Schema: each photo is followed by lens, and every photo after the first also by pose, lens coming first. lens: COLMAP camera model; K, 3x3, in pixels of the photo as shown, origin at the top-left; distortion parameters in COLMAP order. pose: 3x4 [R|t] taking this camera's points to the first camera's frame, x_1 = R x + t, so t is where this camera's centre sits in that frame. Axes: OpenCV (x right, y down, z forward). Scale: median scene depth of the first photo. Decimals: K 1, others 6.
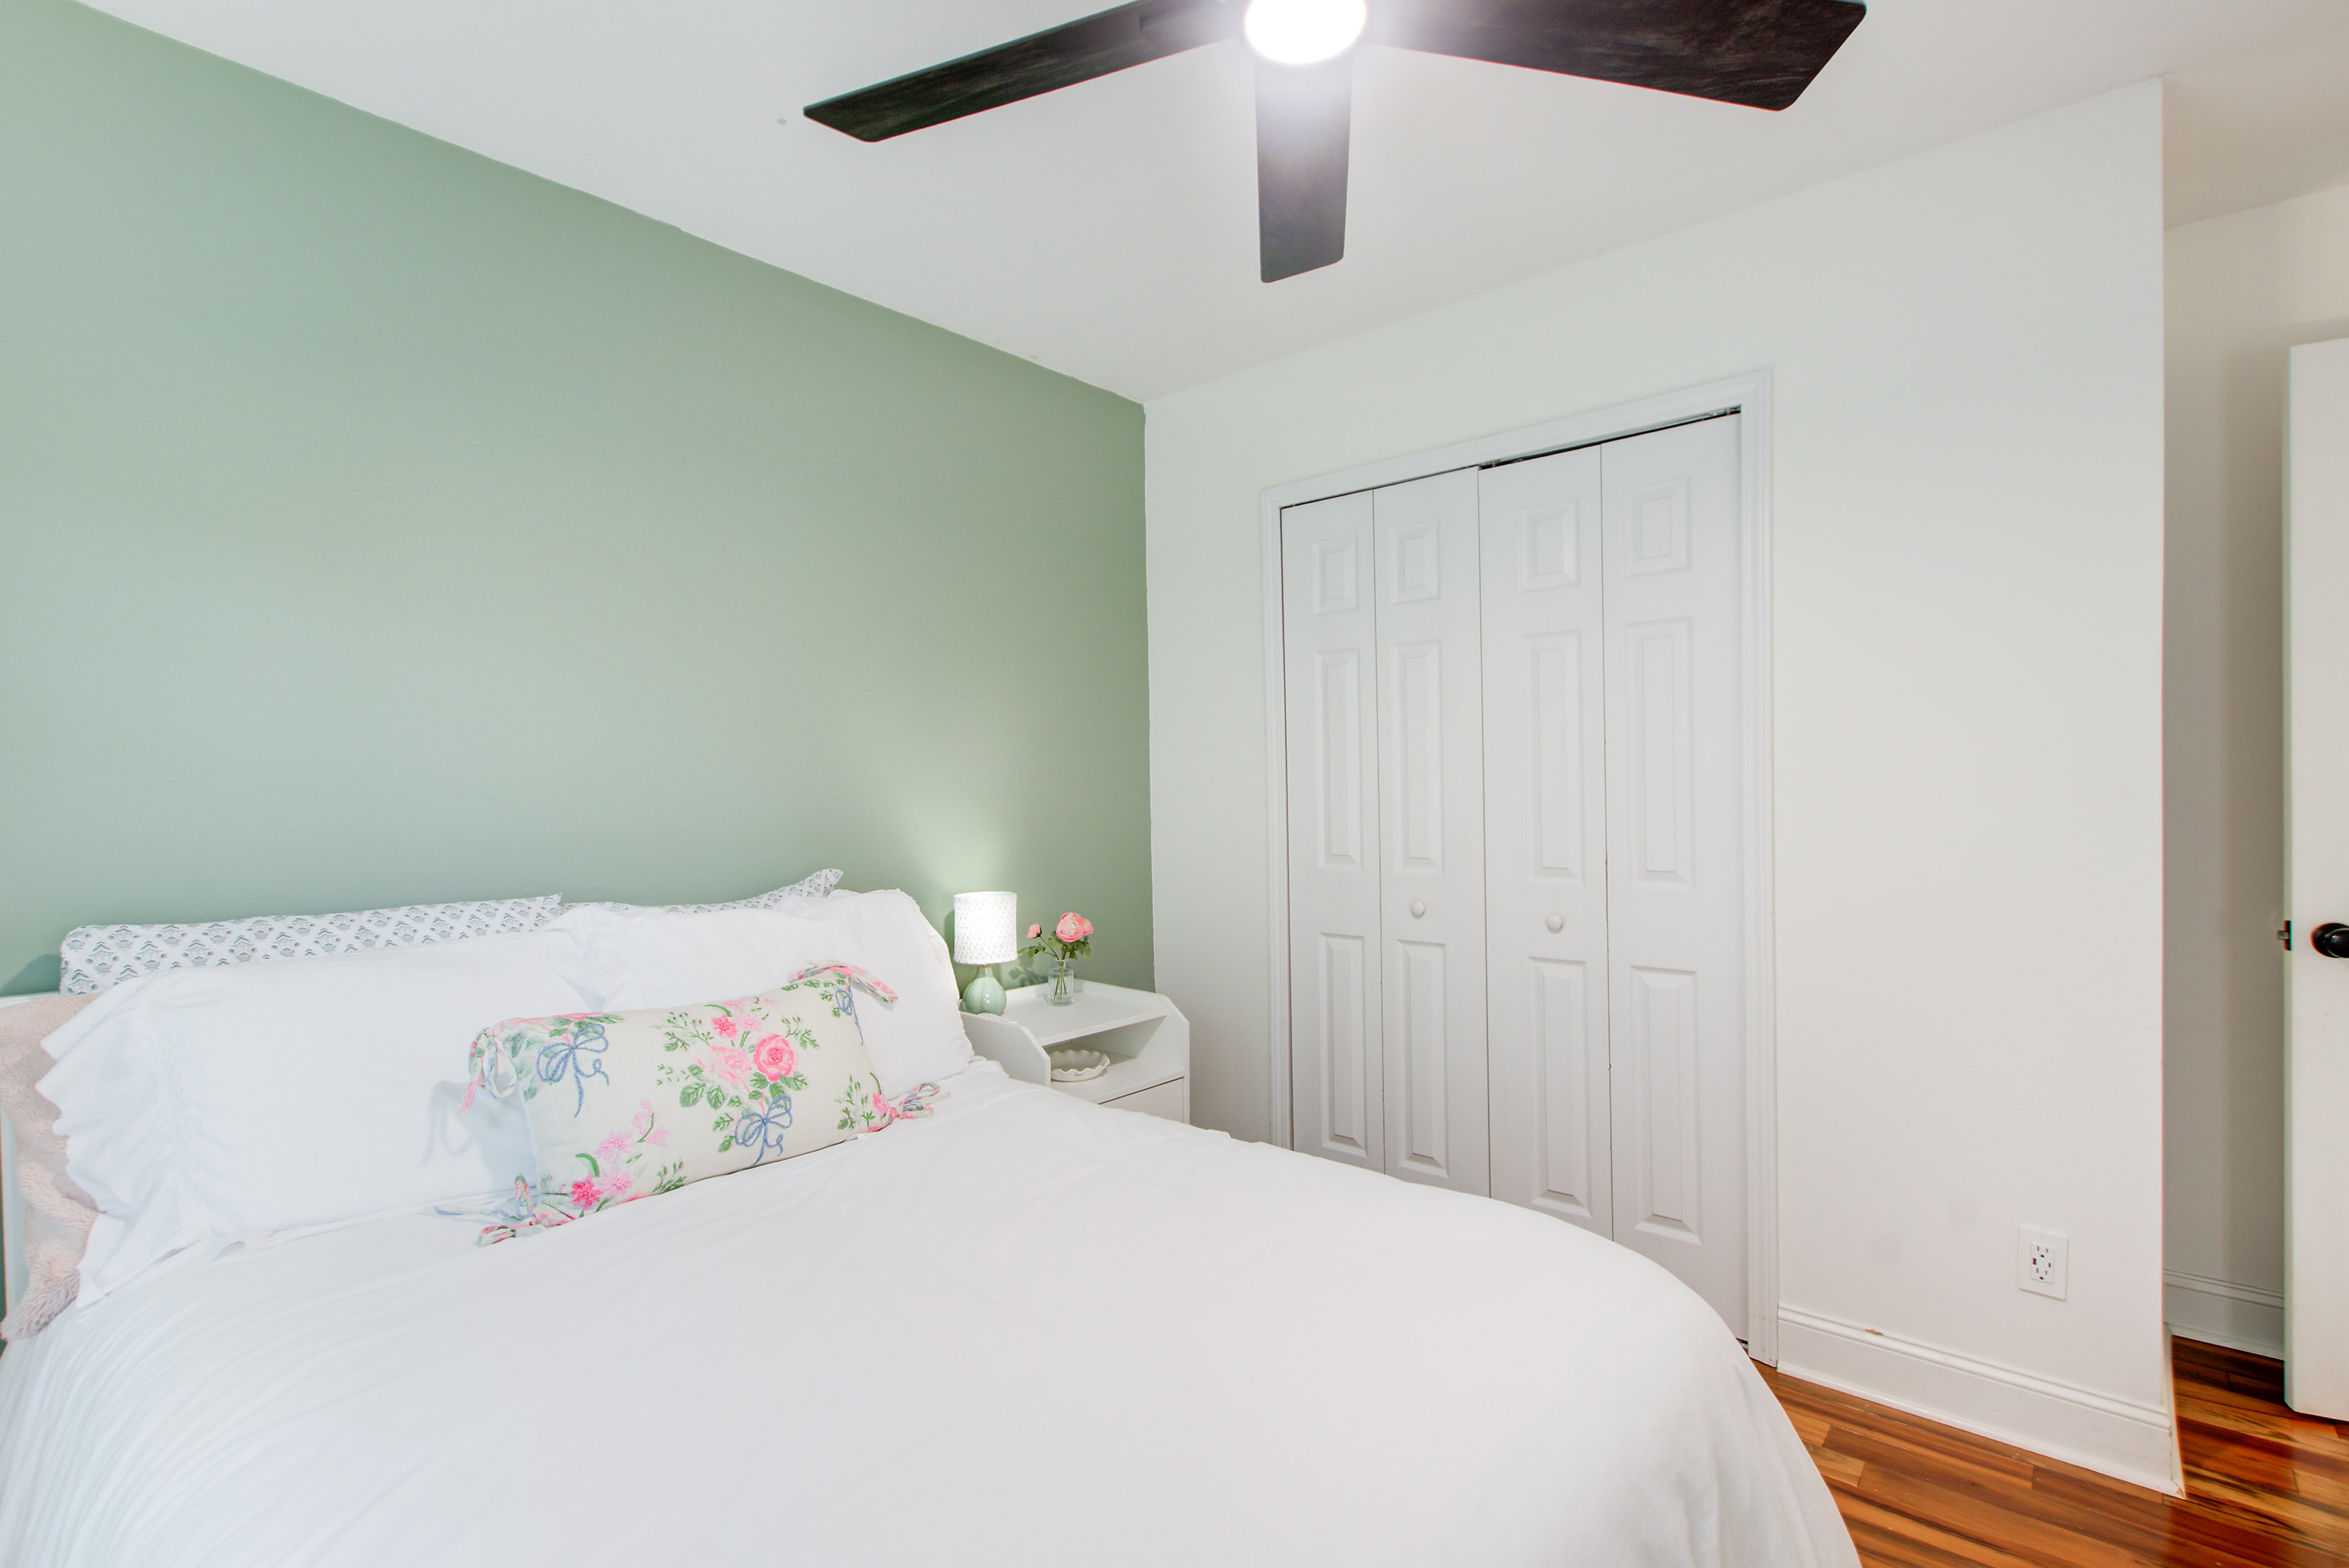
lens RADIAL K [[1082.6, 0, 1202.1], [0, 1082.6, 807.4], [0, 0, 1]] dist [0.003672, 0.000064]
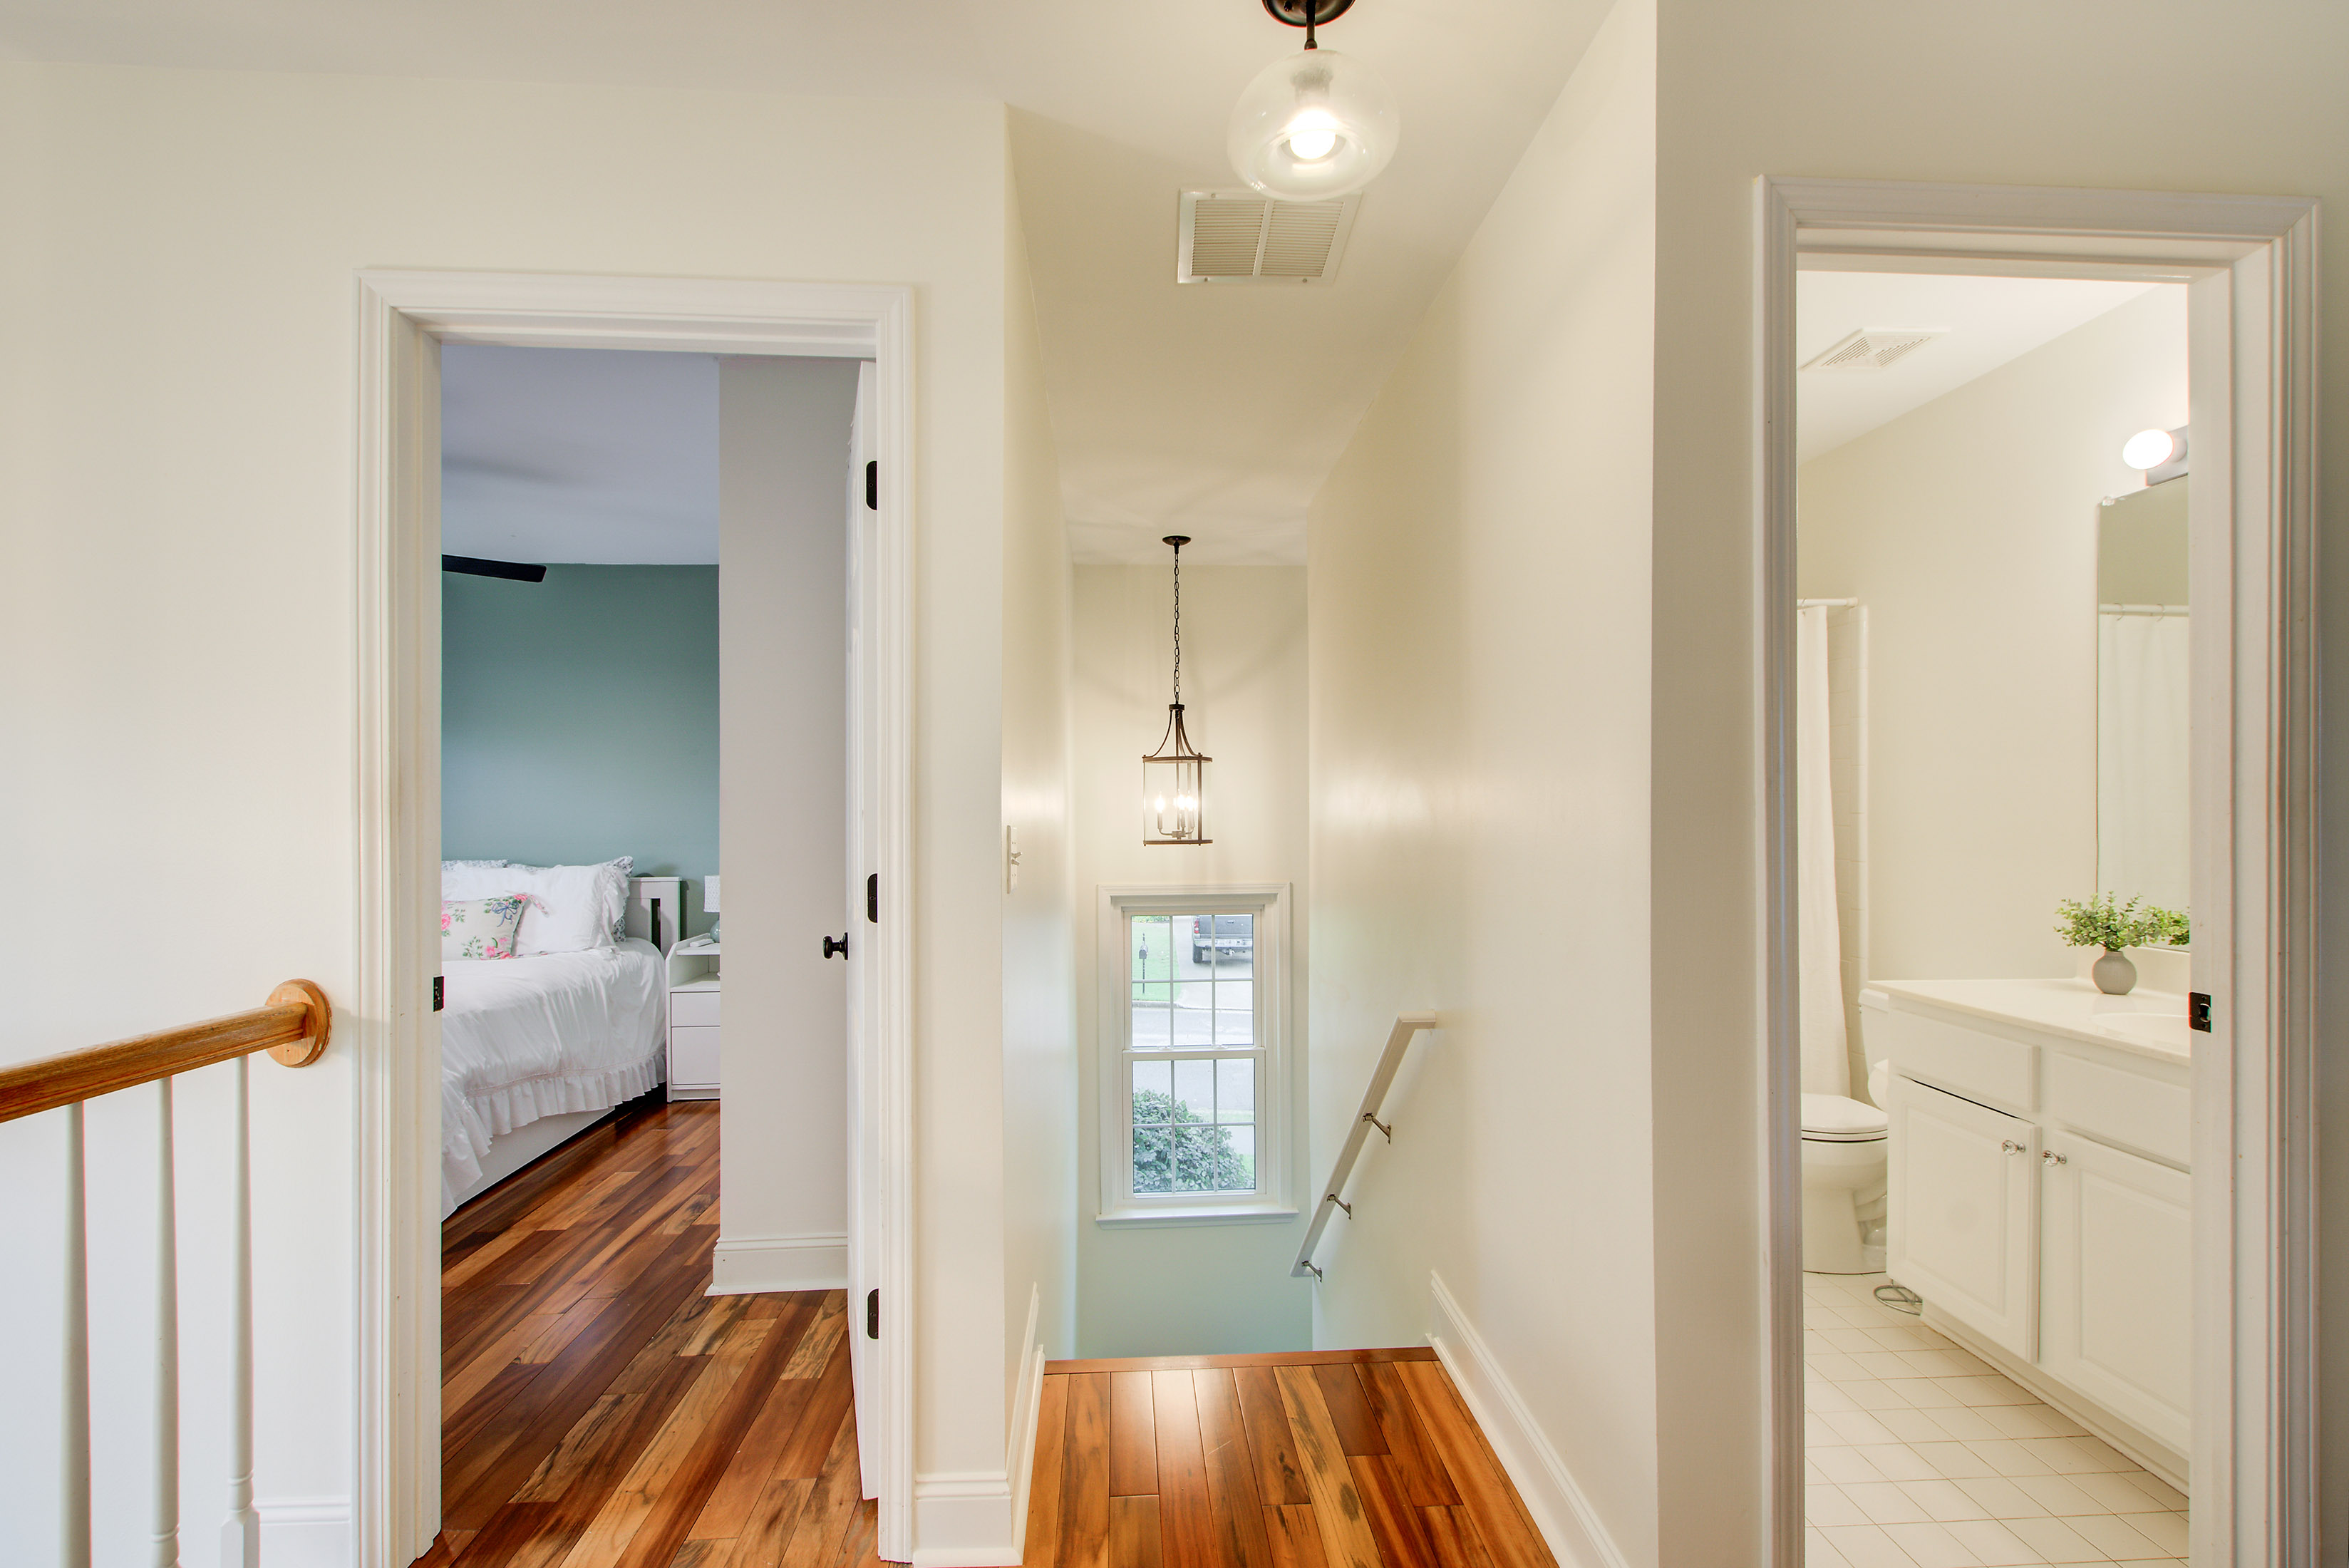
lens RADIAL K [[1061.3, 0, 1192.0], [0, 1061.3, 796.0], [0, 0, 1]] dist [0.010171, -0.001424]
pose [[0.706789, -0.013334, -0.707299, 2.708148], [-0.011512, 0.999473, -0.030347, -0.012566], [0.707331, 0.029591, 0.706263, 0.477400]]
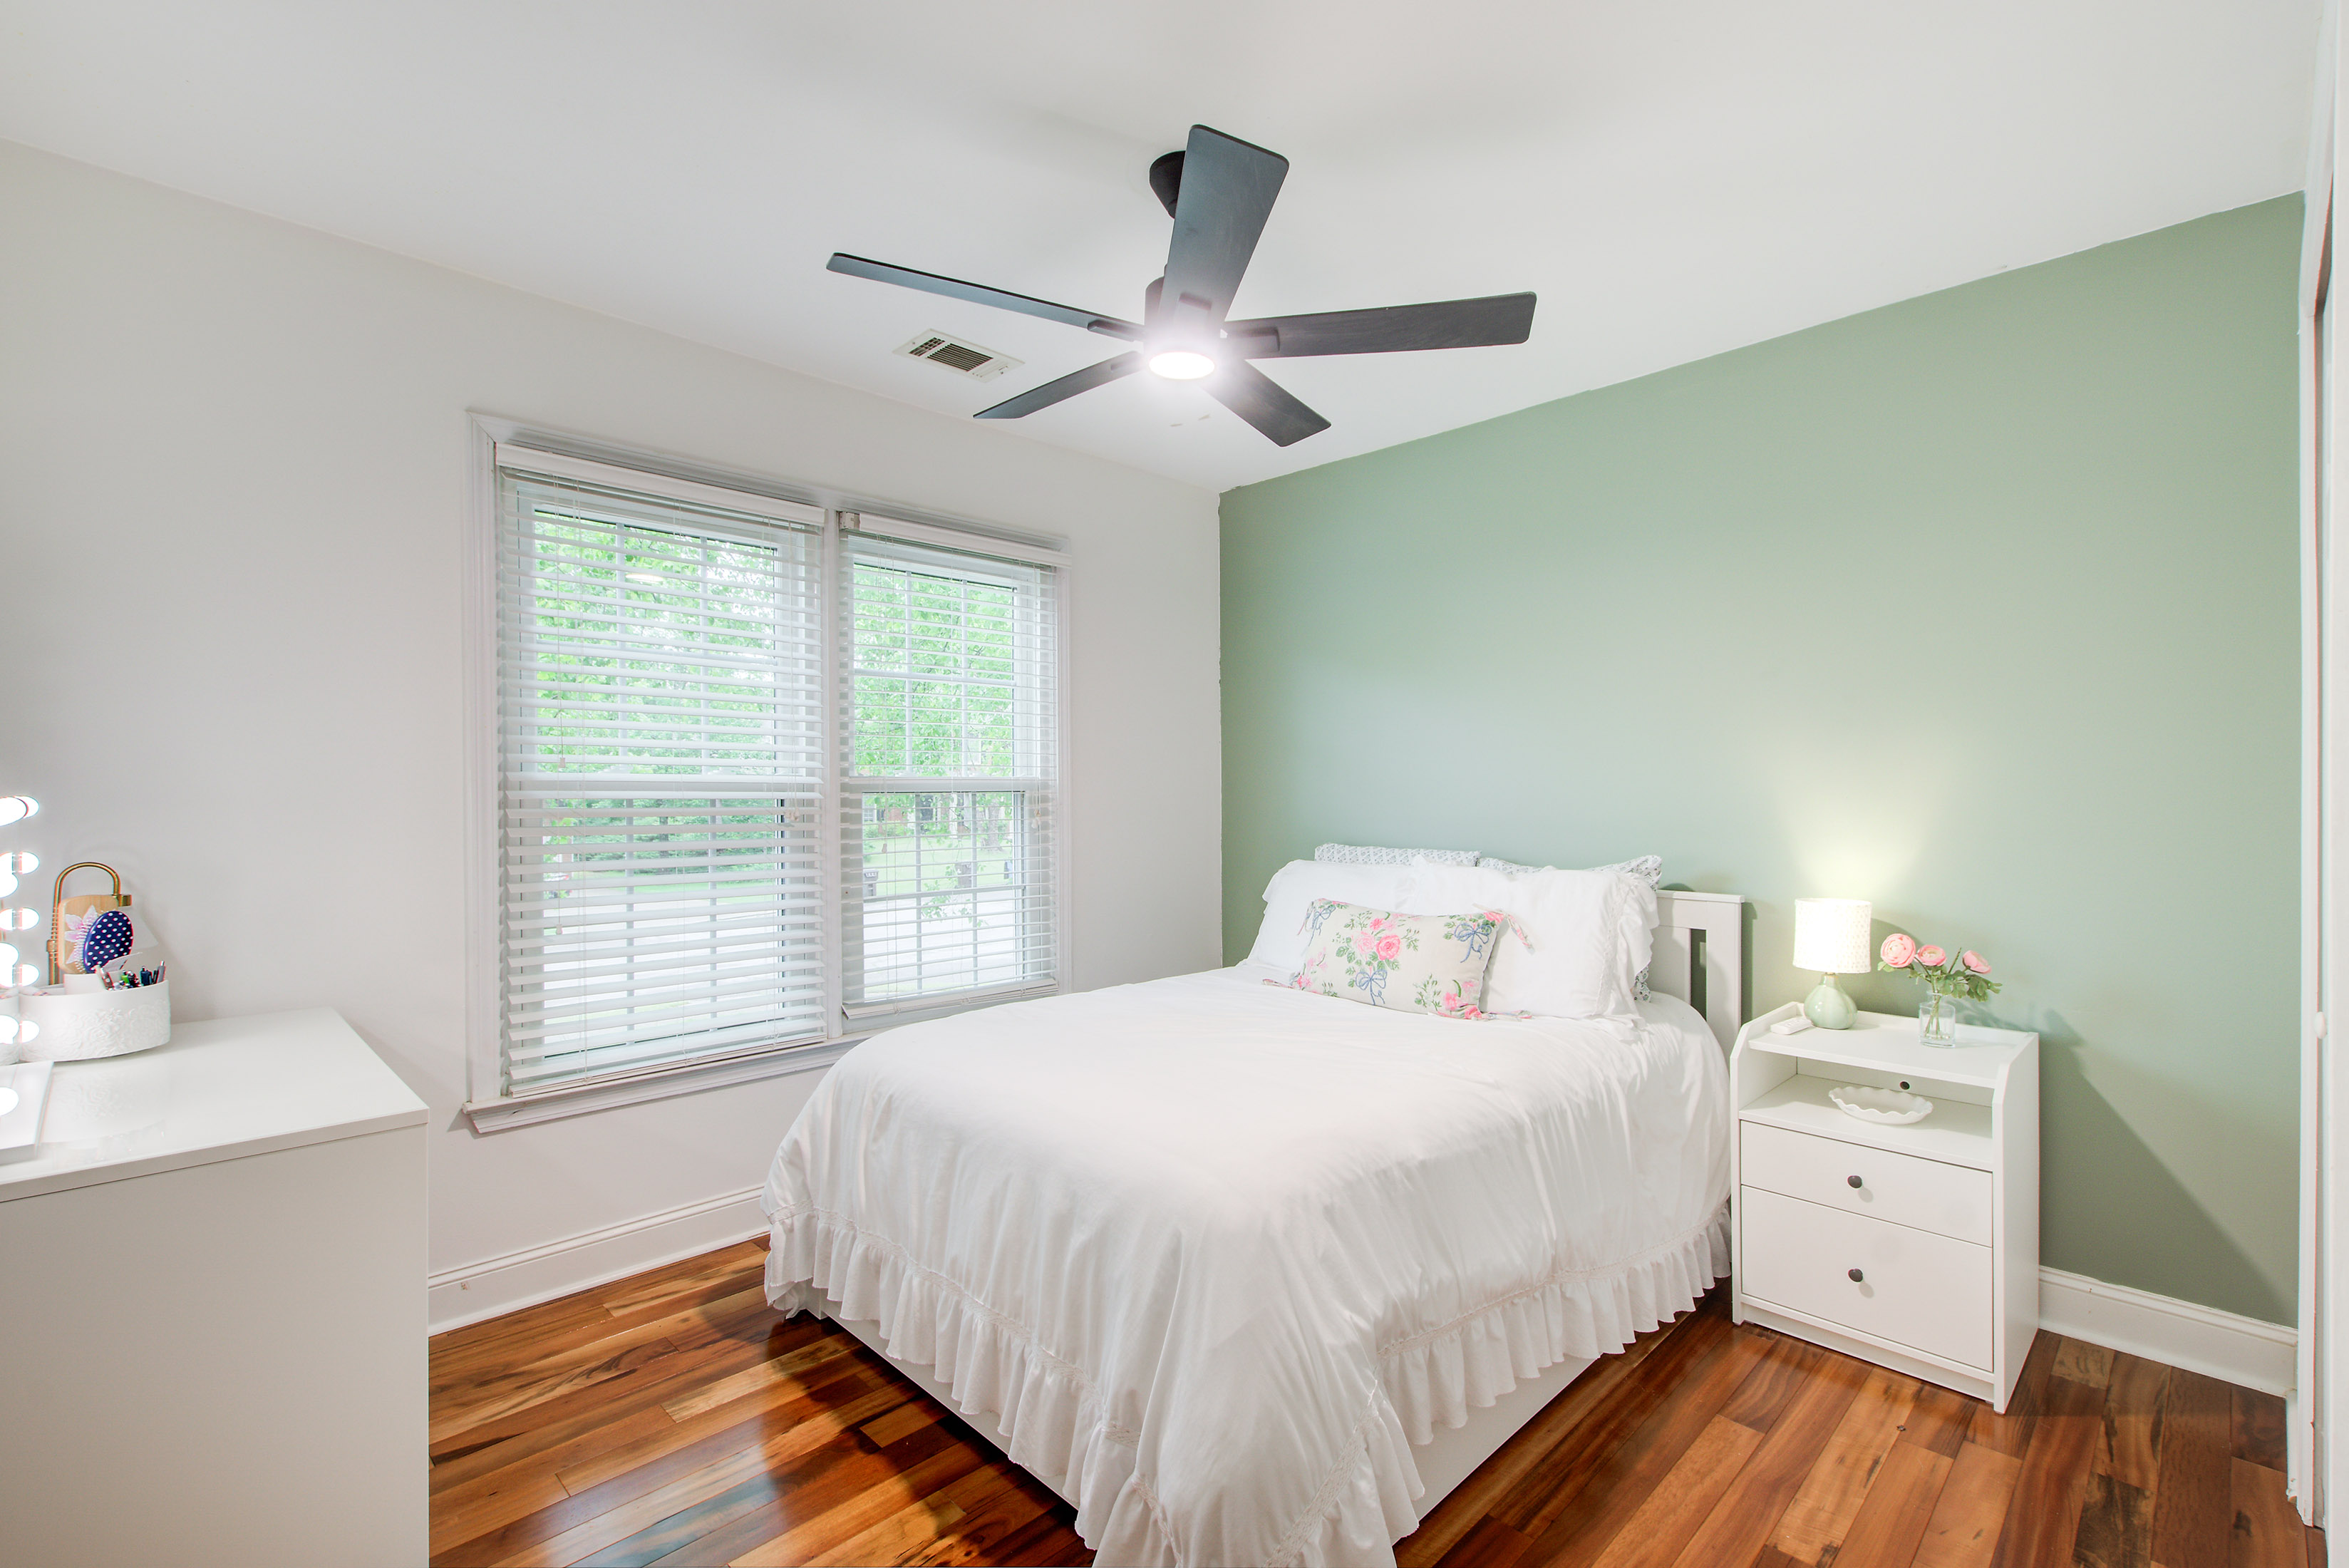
lens RADIAL K [[1047.7, 0, 1180.6], [0, 1047.7, 799.7], [0, 0, 1]] dist [0.001691, -0.000051]
pose [[-0.084876, 0.014310, -0.996289, 1.300626], [-0.021054, 0.999648, 0.016152, -0.021392], [0.996169, 0.022347, -0.084544, 0.827173]]
